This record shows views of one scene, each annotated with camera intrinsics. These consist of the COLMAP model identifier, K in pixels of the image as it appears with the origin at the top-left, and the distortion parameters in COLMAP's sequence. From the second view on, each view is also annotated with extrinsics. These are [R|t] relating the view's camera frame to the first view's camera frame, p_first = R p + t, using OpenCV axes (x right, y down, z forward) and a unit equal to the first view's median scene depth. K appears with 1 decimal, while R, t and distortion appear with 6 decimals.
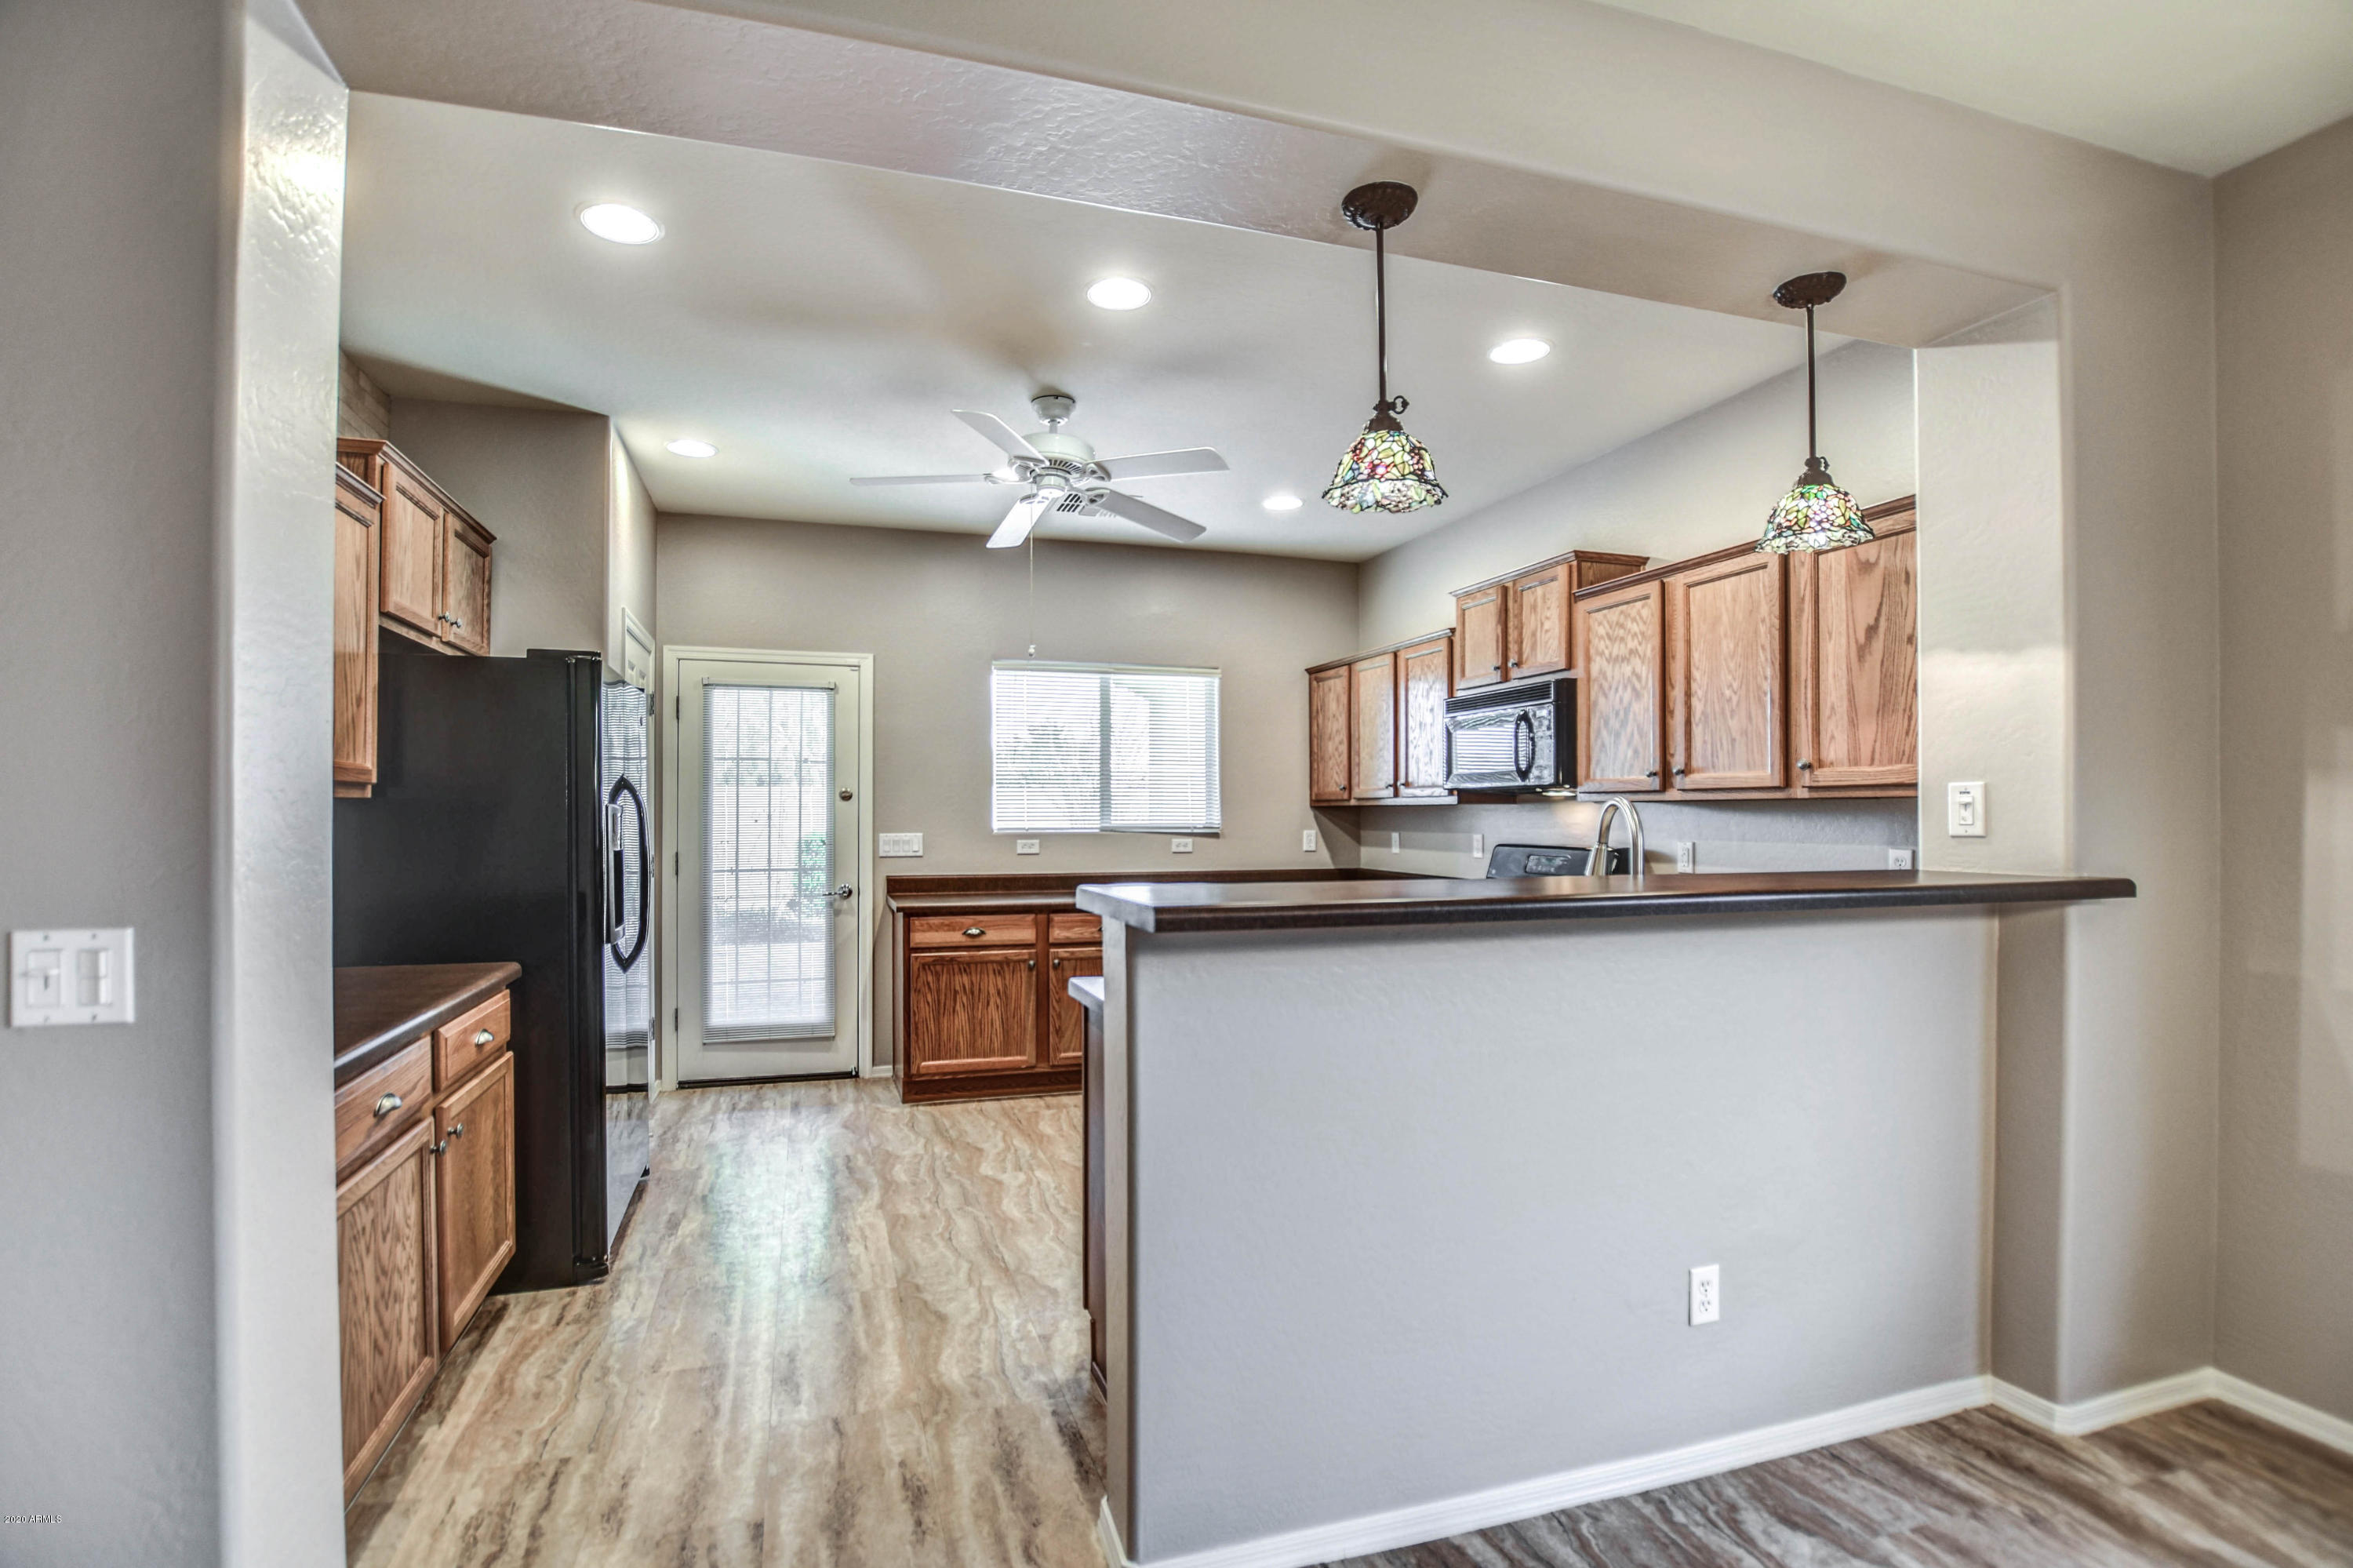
lens RADIAL K [[1041.4, 0, 1182.7], [0, 1041.4, 801.0], [0, 0, 1]] dist [-0.021070, 0.000775]
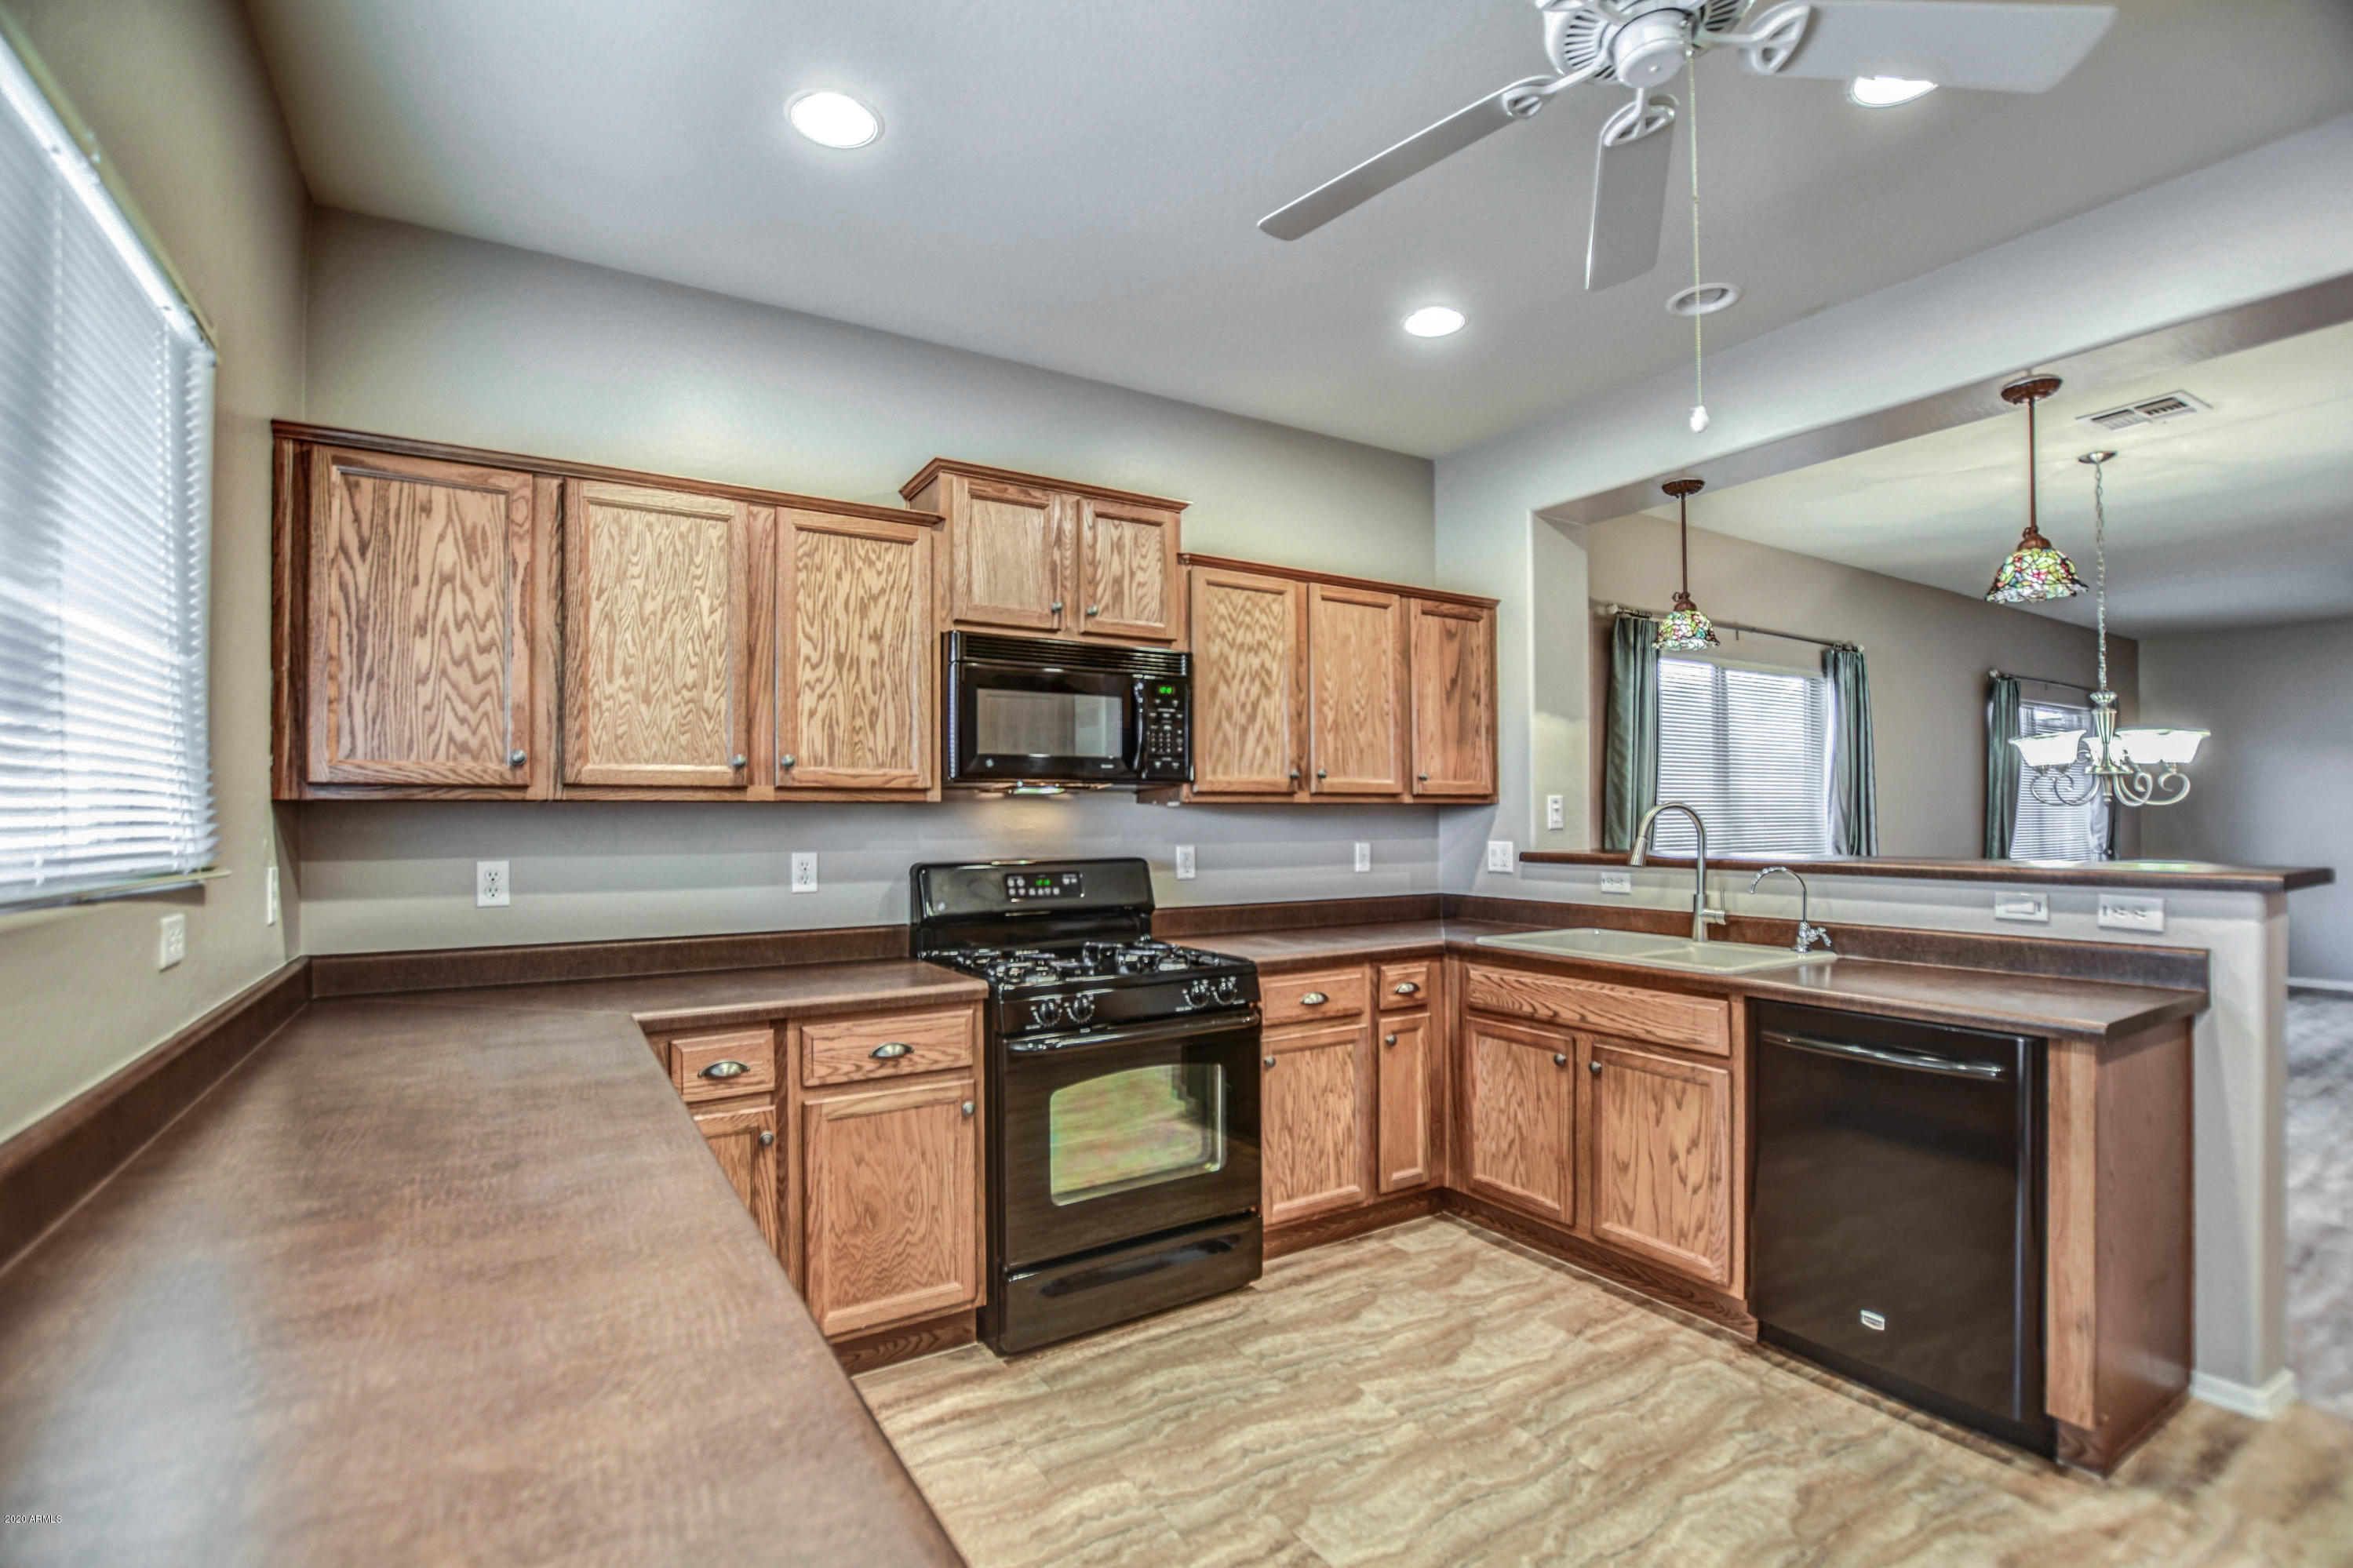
lens RADIAL K [[1033.8, 0, 1201.9], [0, 1033.8, 807.6], [0, 0, 1]] dist [-0.027337, 0.000103]
pose [[-0.207349, 0.010014, 0.978216, -0.438390], [-0.006711, 0.999910, -0.011658, 0.014816], [-0.978244, -0.008982, -0.207263, 1.157363]]
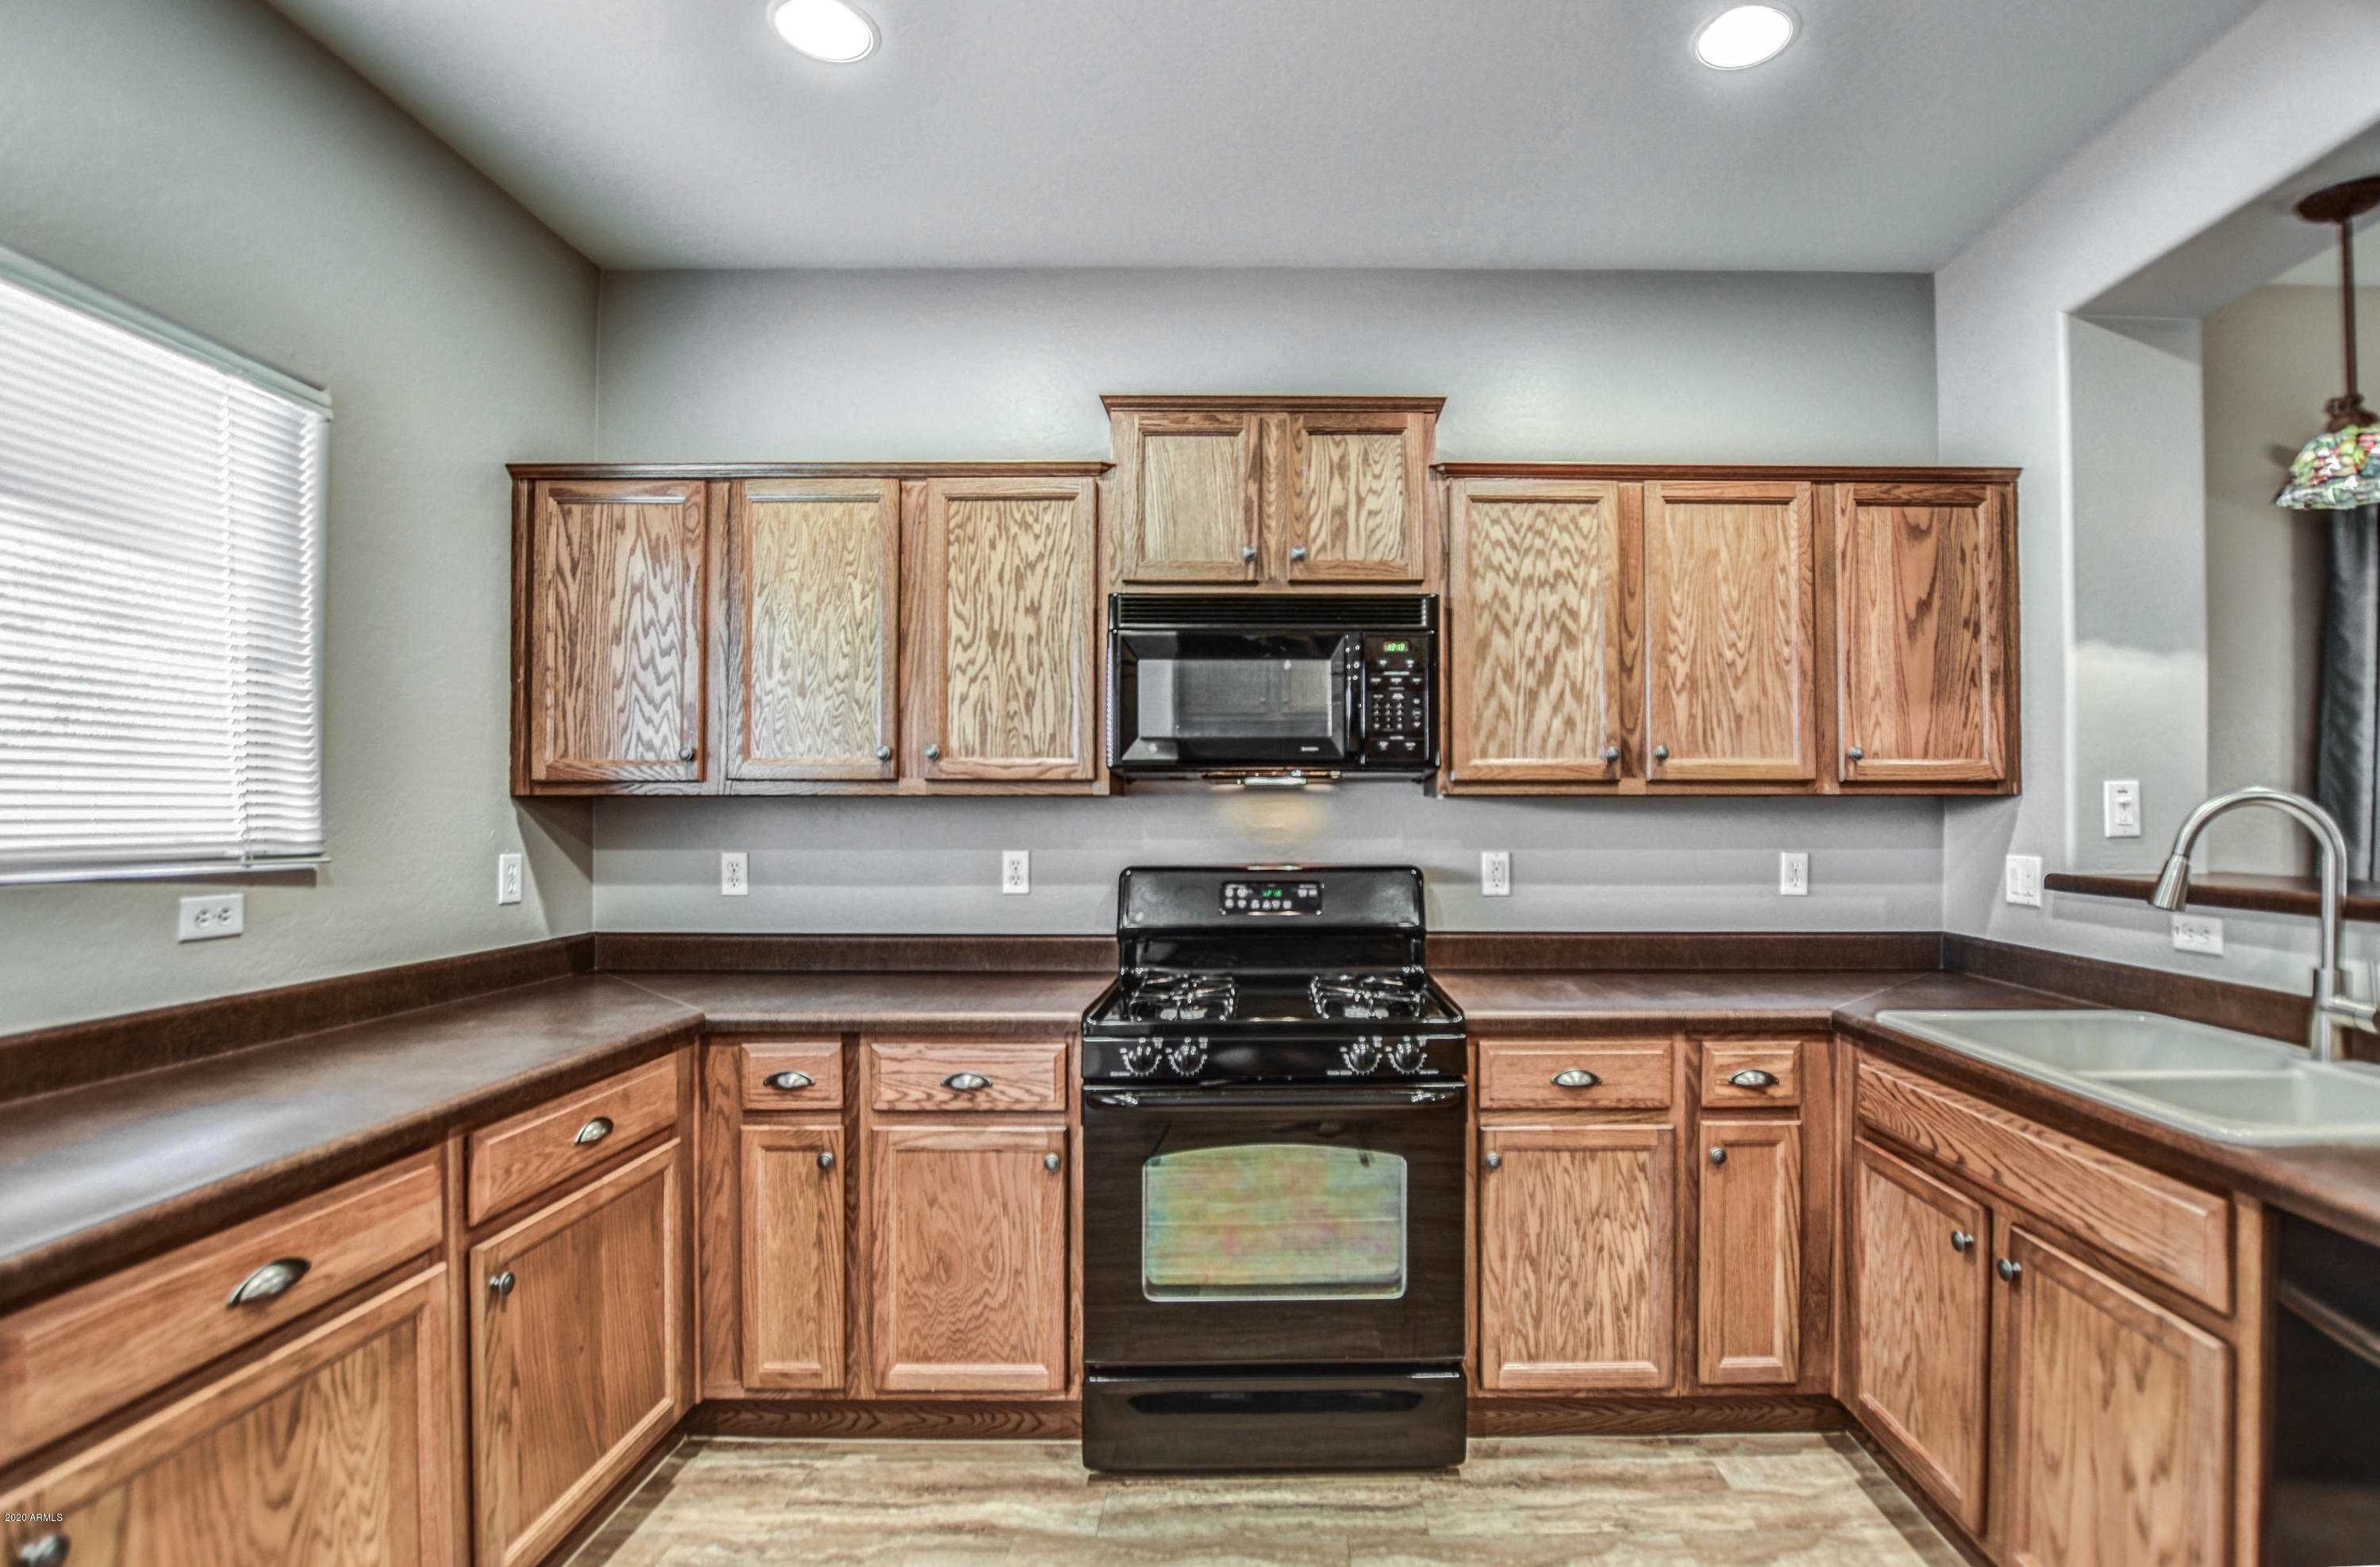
lens RADIAL K [[1094.5, 0, 1314.2], [0, 1094.5, 799.8], [0, 0, 1]] dist [-0.027538, 0.000513]
pose [[0.327007, 0.011854, 0.944947, -0.272973], [-0.011117, 0.999900, -0.008696, 0.010671], [-0.944956, -0.007662, 0.327107, 0.852436]]
